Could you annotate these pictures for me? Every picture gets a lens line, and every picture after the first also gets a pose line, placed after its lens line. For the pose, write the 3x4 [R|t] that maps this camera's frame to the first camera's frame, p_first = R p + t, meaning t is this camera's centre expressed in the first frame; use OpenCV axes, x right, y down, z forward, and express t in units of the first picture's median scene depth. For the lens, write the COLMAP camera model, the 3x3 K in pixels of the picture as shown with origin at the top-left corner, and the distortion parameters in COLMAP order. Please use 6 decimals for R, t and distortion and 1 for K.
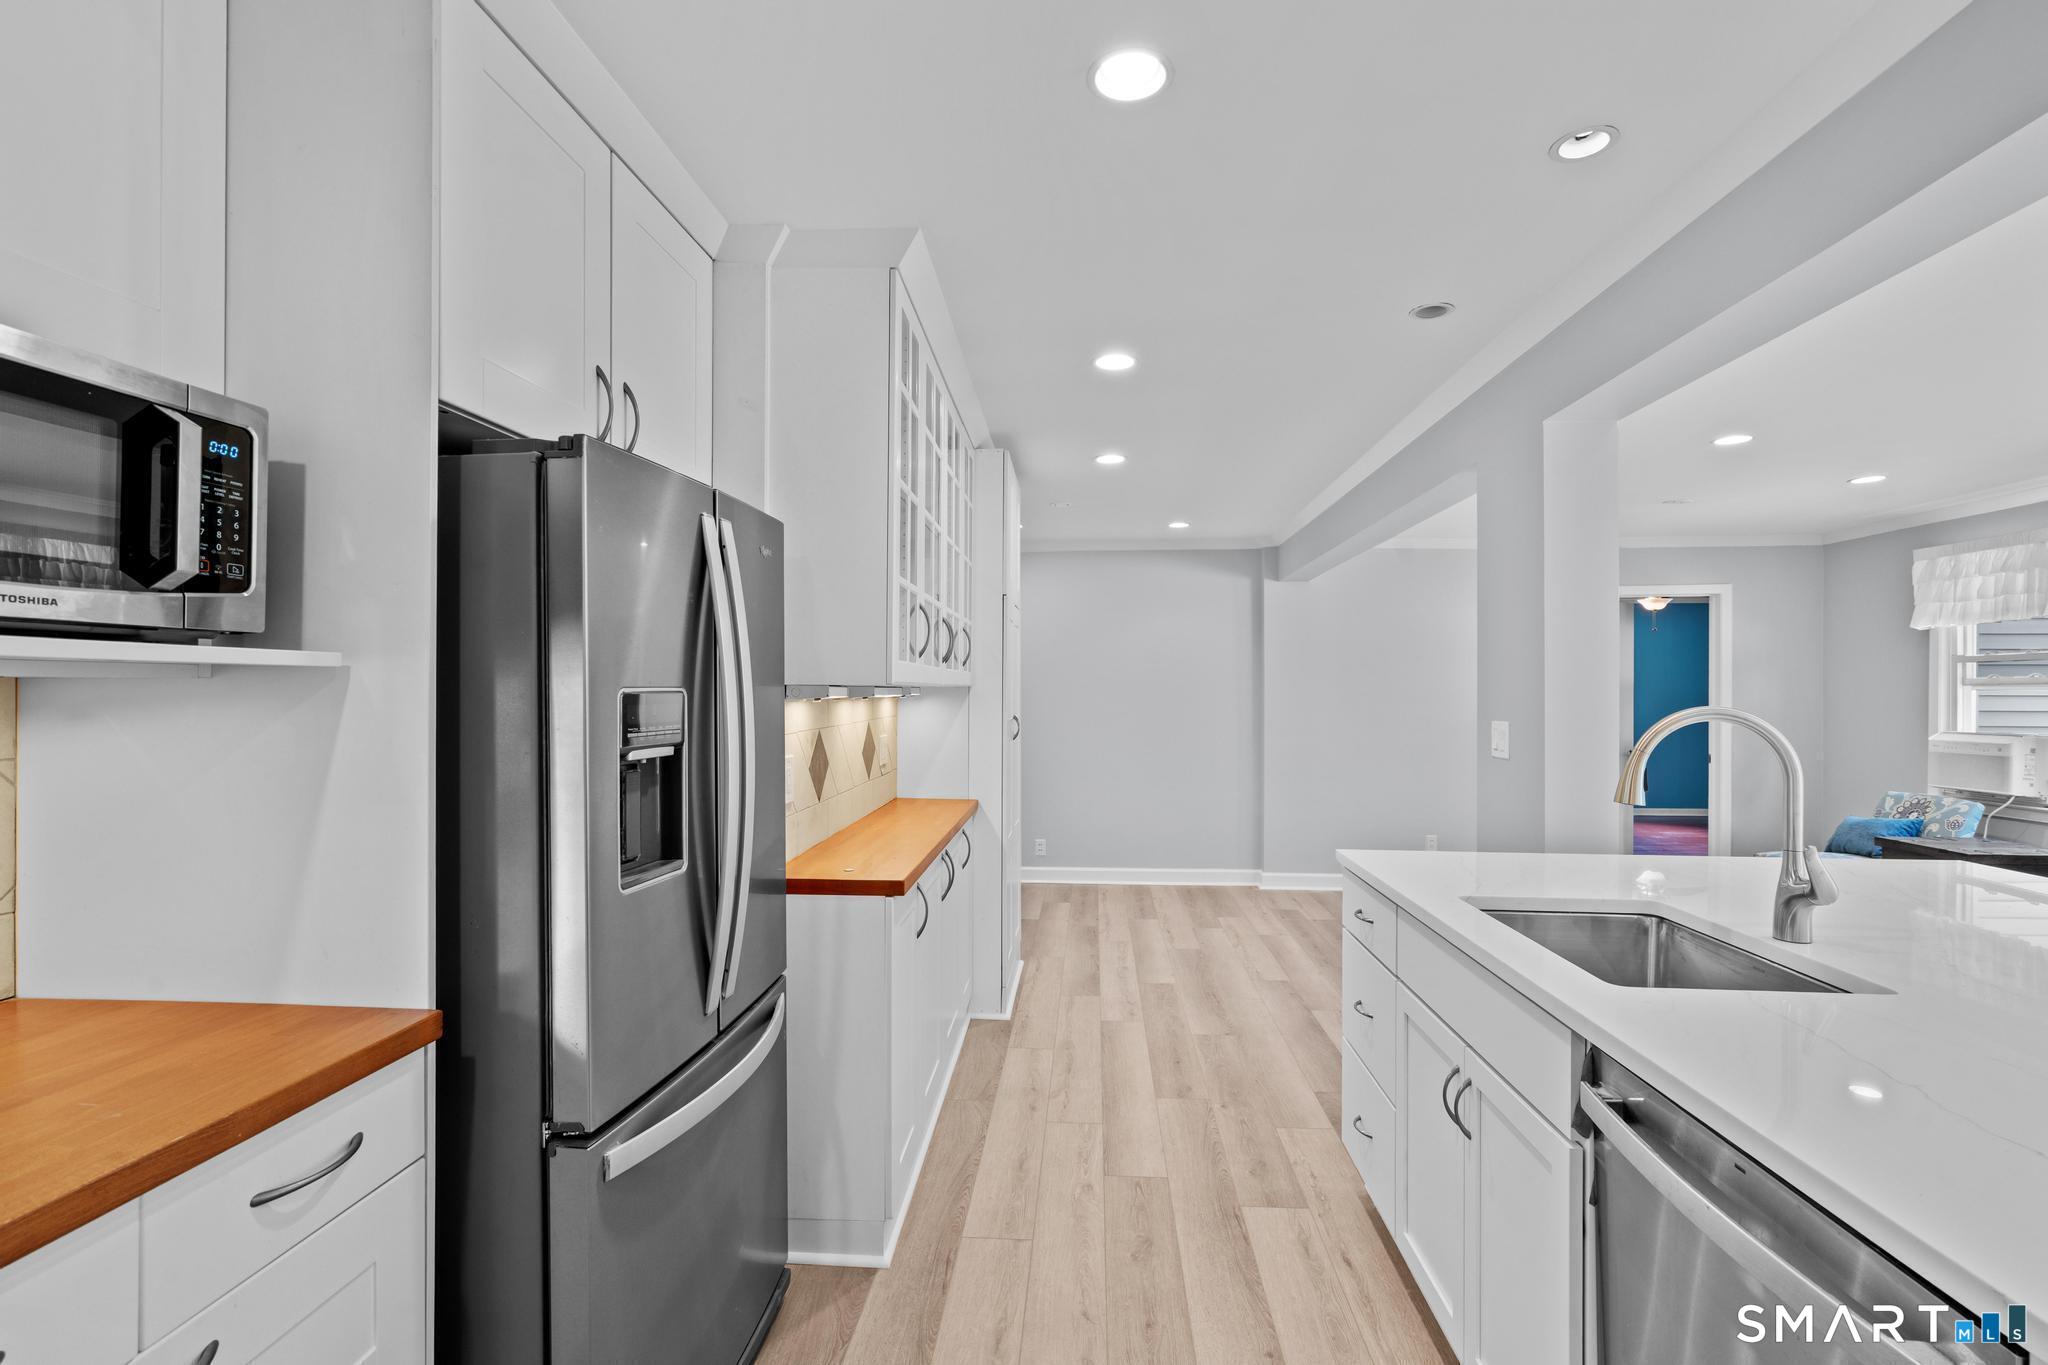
lens RADIAL K [[940.6, 0, 1036.9], [0, 940.6, 677.3], [0, 0, 1]] dist [-0.007786, 0.004377]
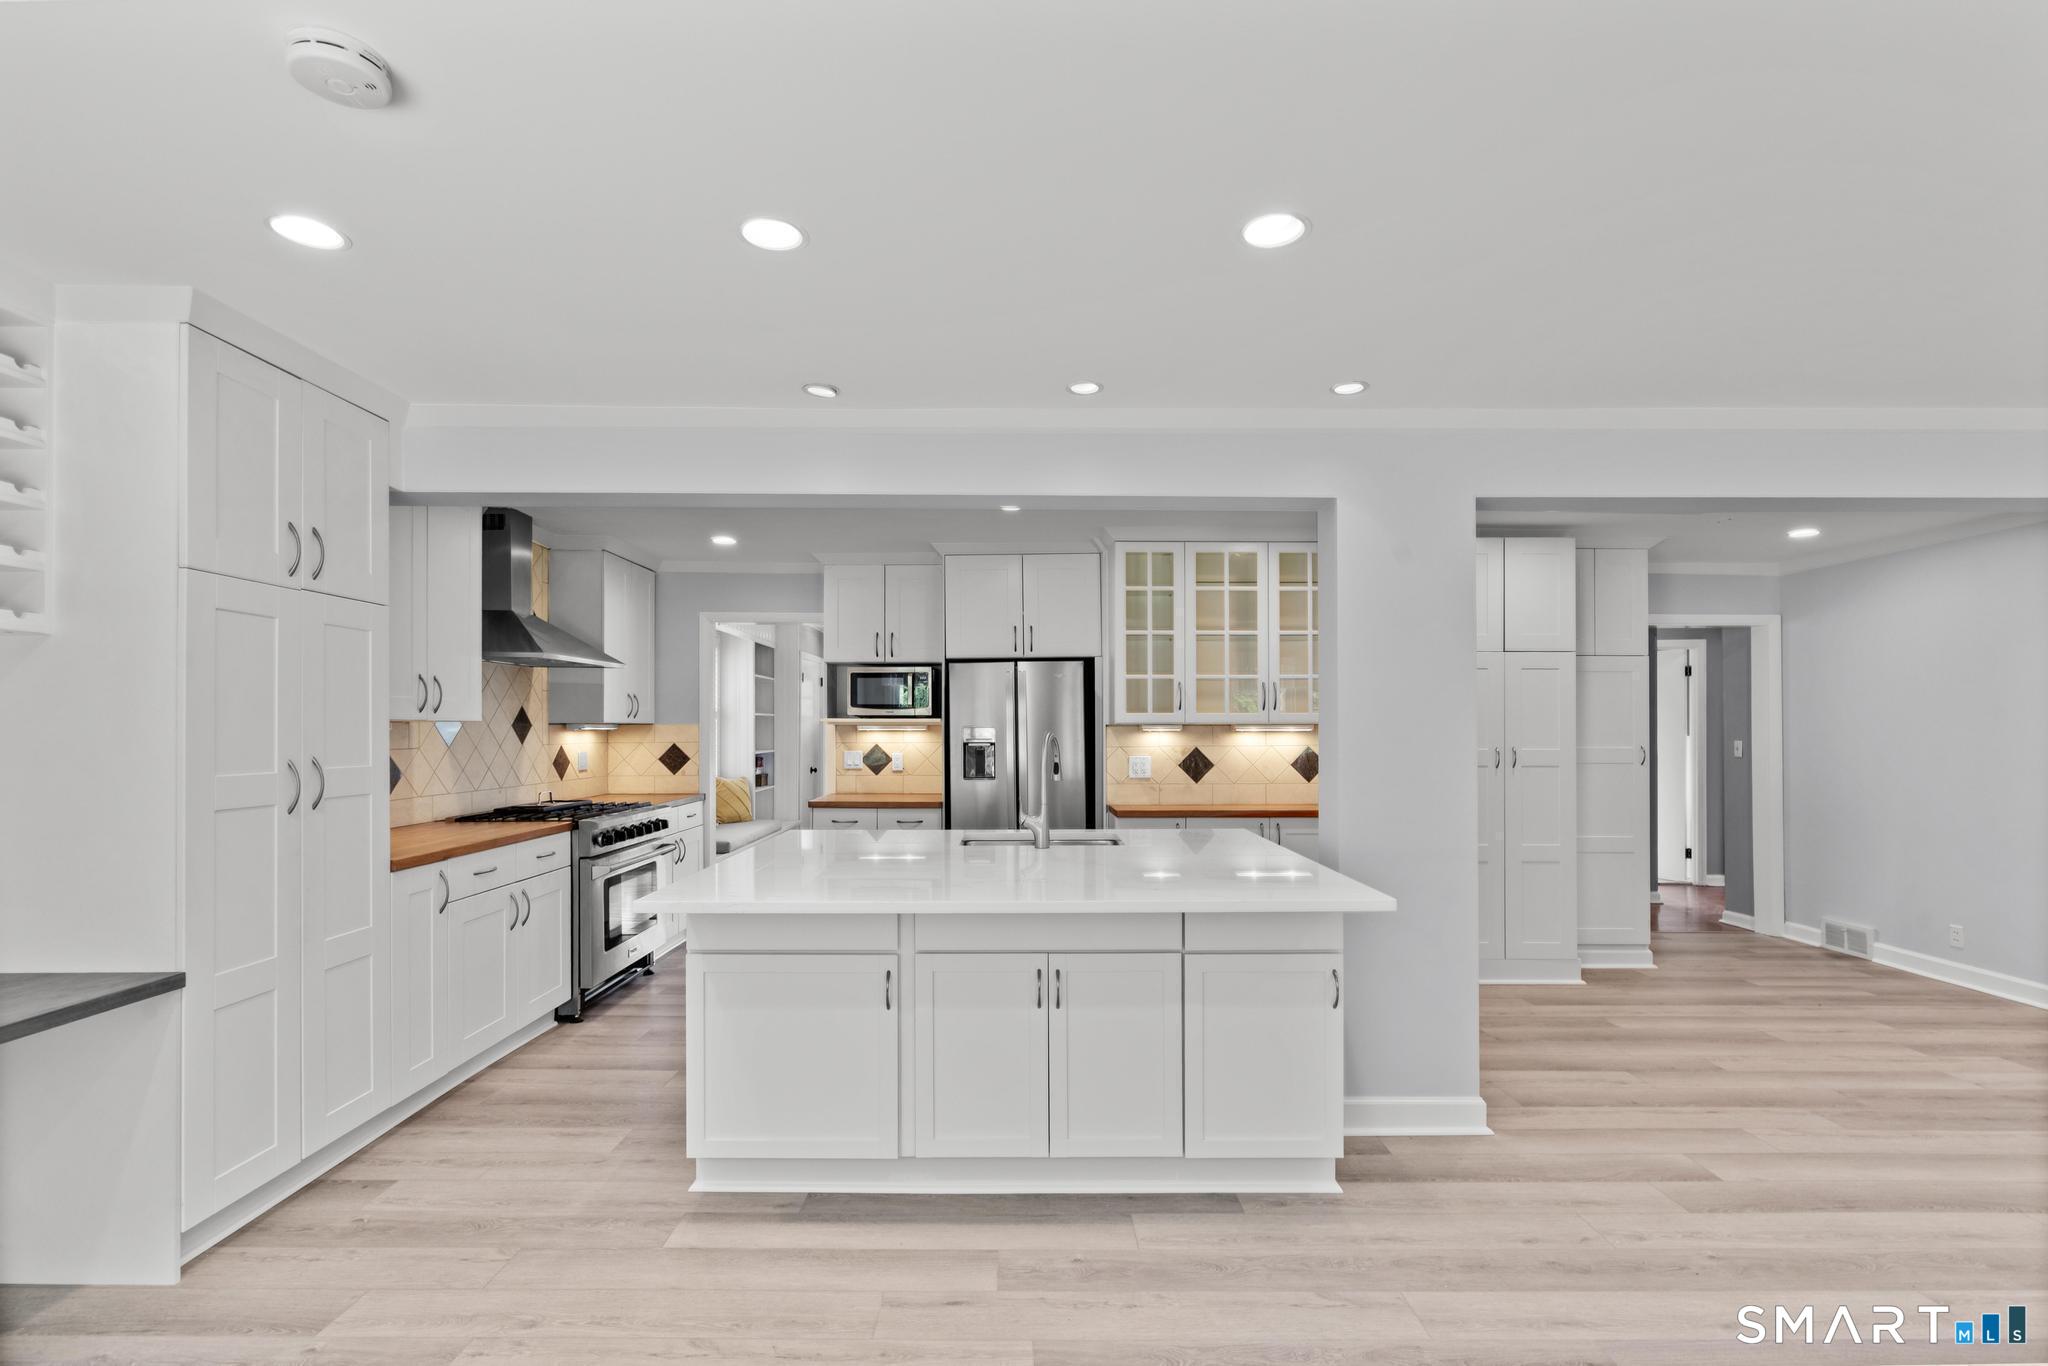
lens RADIAL K [[940.6, 0, 1027.2], [0, 940.6, 727.0], [0, 0, 1]] dist [-0.007786, 0.004377]
pose [[0.064049, -0.006747, -0.997924, 1.465604], [0.018254, 0.999818, -0.005589, 0.007586], [0.997780, -0.017858, 0.064161, 0.432641]]
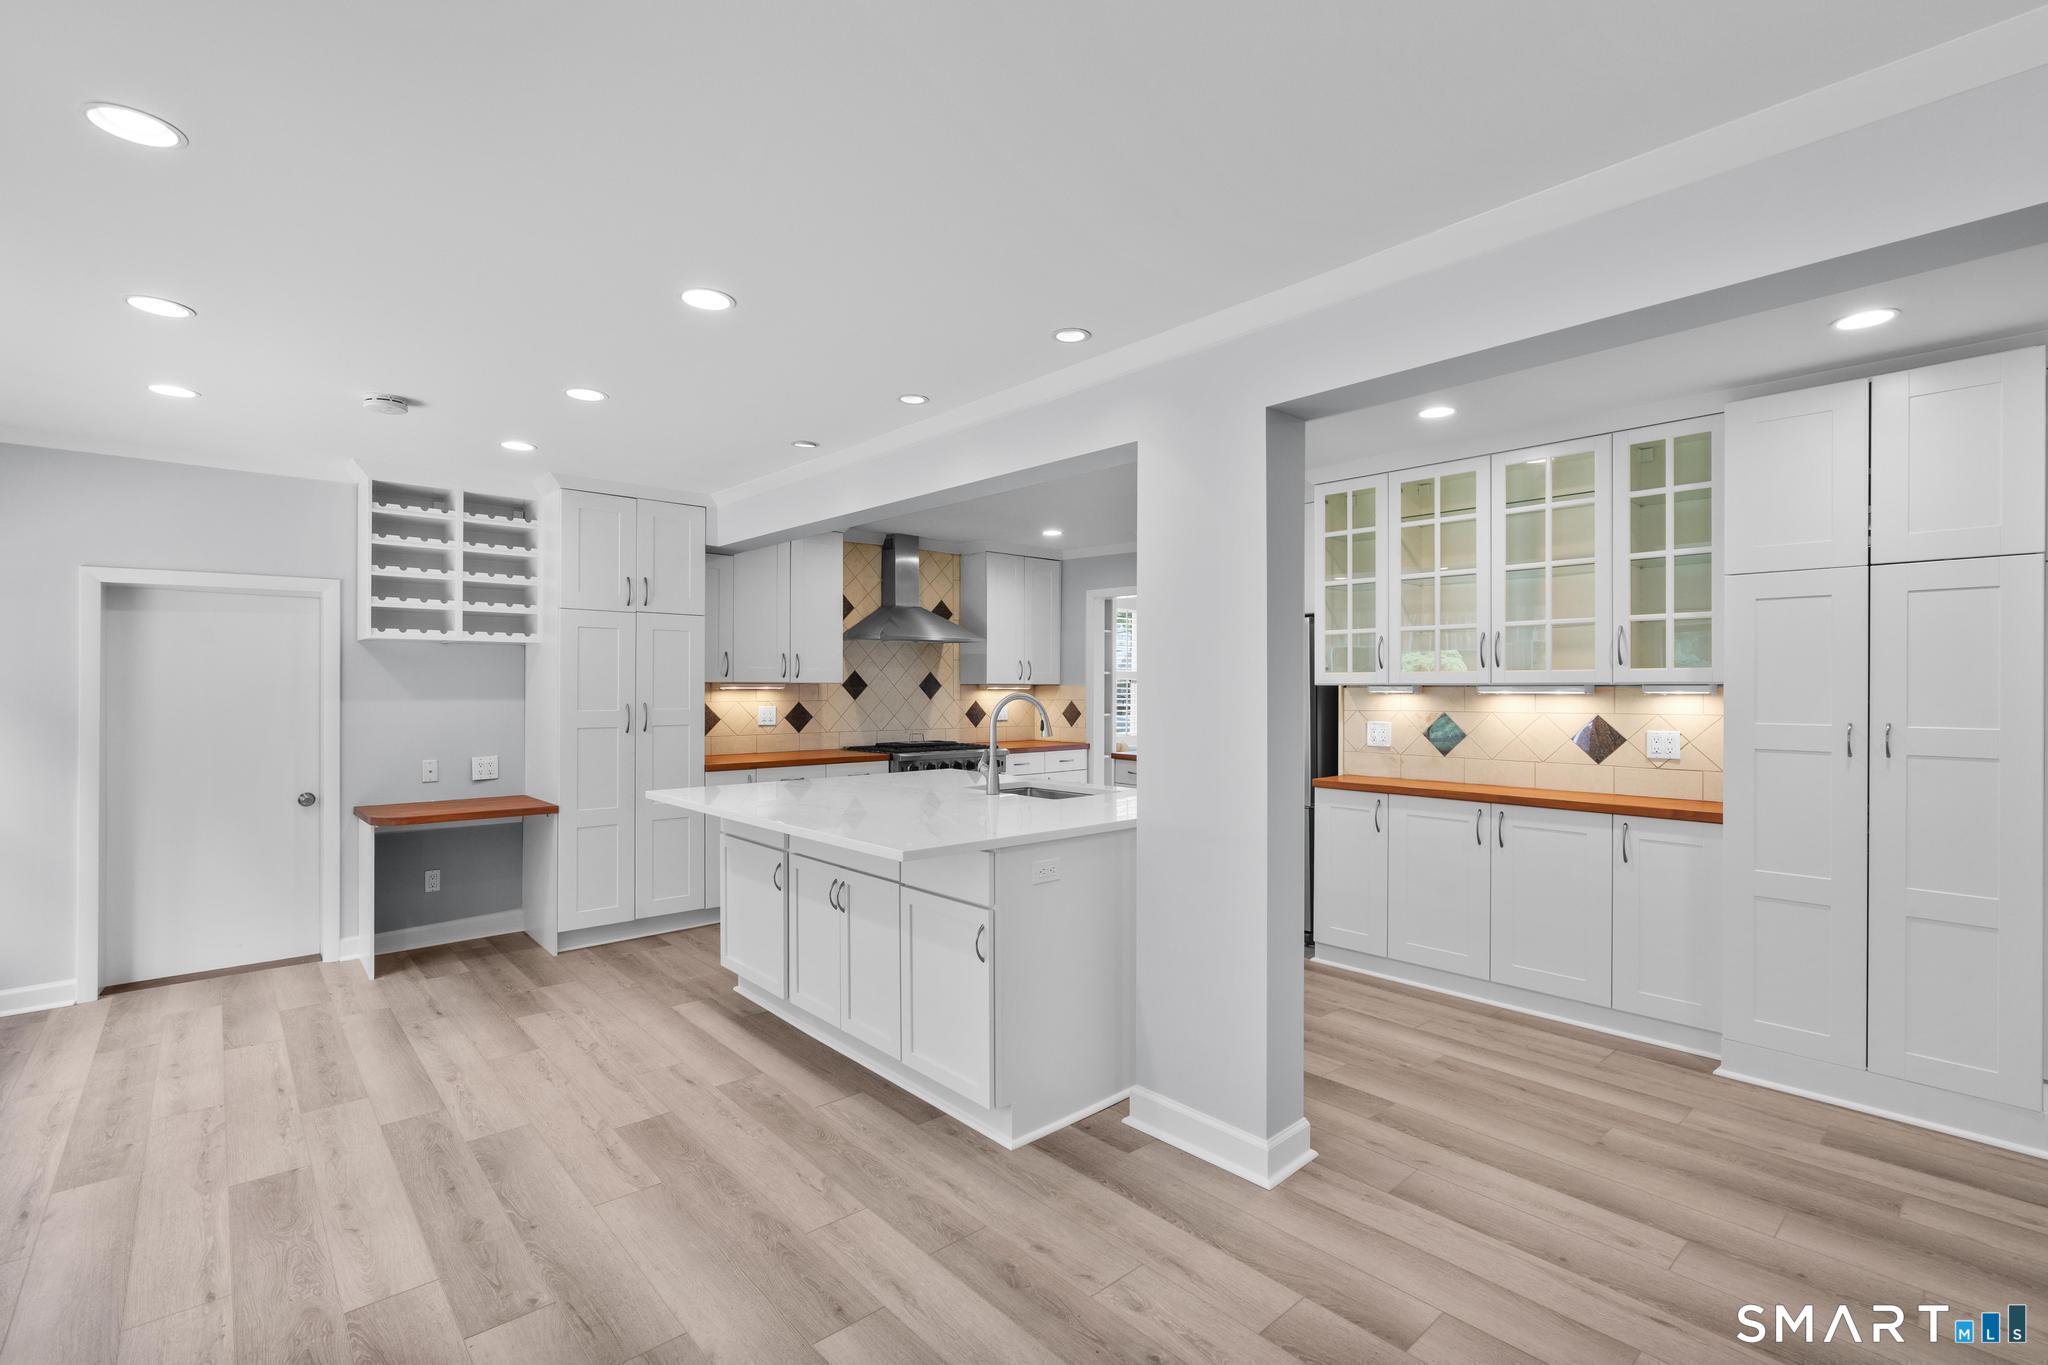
lens RADIAL K [[940.6, 0, 1024.0], [0, 940.6, 685.3], [0, 0, 1]] dist [-0.007786, 0.004377]
pose [[-0.708285, -0.010339, -0.705851, 1.230912], [0.005105, 0.999792, -0.019767, 0.023609], [0.705908, -0.017604, -0.708085, 1.390282]]
